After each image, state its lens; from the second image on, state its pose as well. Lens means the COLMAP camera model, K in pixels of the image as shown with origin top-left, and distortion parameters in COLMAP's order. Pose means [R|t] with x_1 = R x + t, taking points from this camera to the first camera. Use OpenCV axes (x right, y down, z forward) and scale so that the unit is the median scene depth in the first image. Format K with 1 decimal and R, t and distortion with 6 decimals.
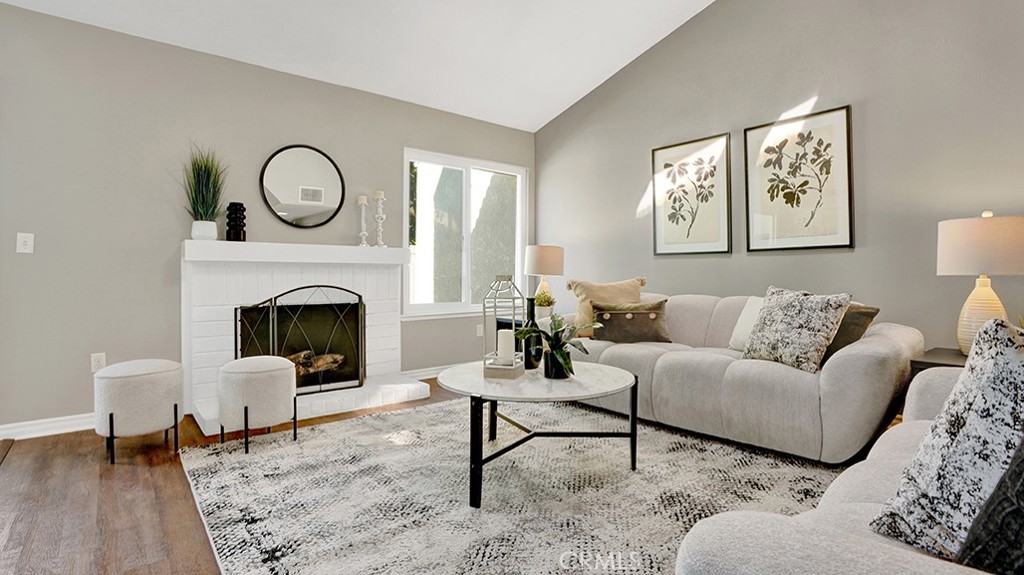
lens RADIAL K [[497.7, 0, 518.4], [0, 497.7, 272.2], [0, 0, 1]] dist [-0.074899, 0.031103]
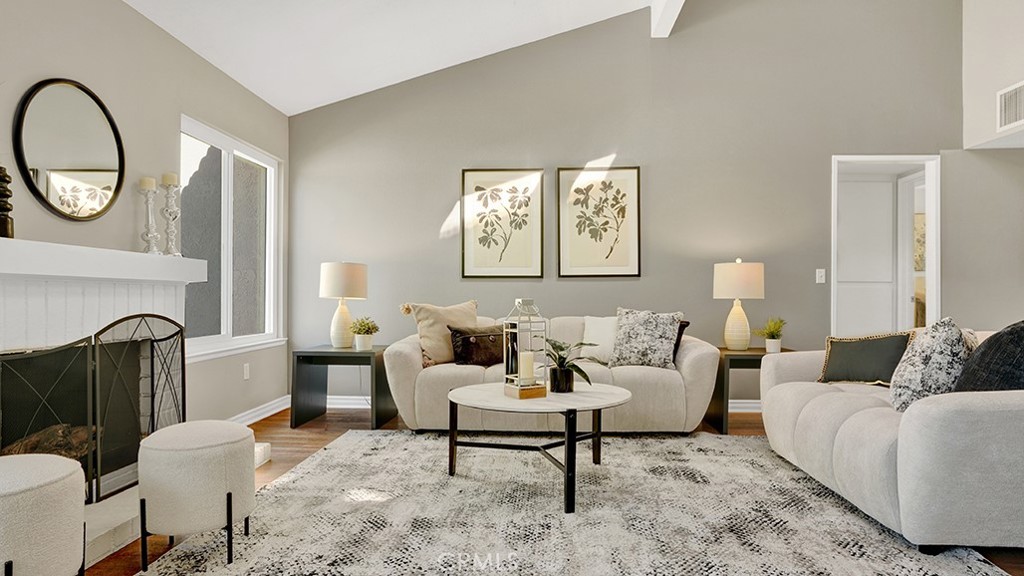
lens RADIAL K [[627.7, 0, 528.5], [0, 627.7, 290.9], [0, 0, 1]] dist [-0.017621, 0.002407]
pose [[0.675836, 0.007058, 0.737019, -0.692843], [-0.006502, 0.999972, -0.003614, -0.004843], [-0.737024, -0.002350, 0.675863, 0.074373]]
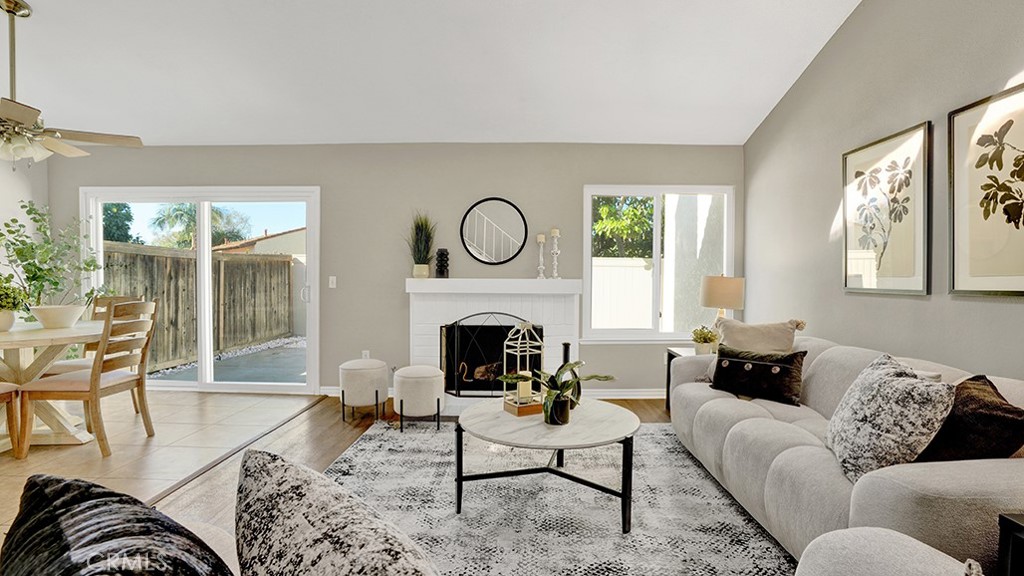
lens RADIAL K [[489.0, 0, 515.8], [0, 489.0, 287.4], [0, 0, 1]] dist [-0.064775, 0.026048]
pose [[0.747425, 0.018414, -0.664091, 0.482923], [-0.001941, 0.999672, 0.025535, -0.071024], [0.664344, -0.017797, 0.747215, 0.113474]]
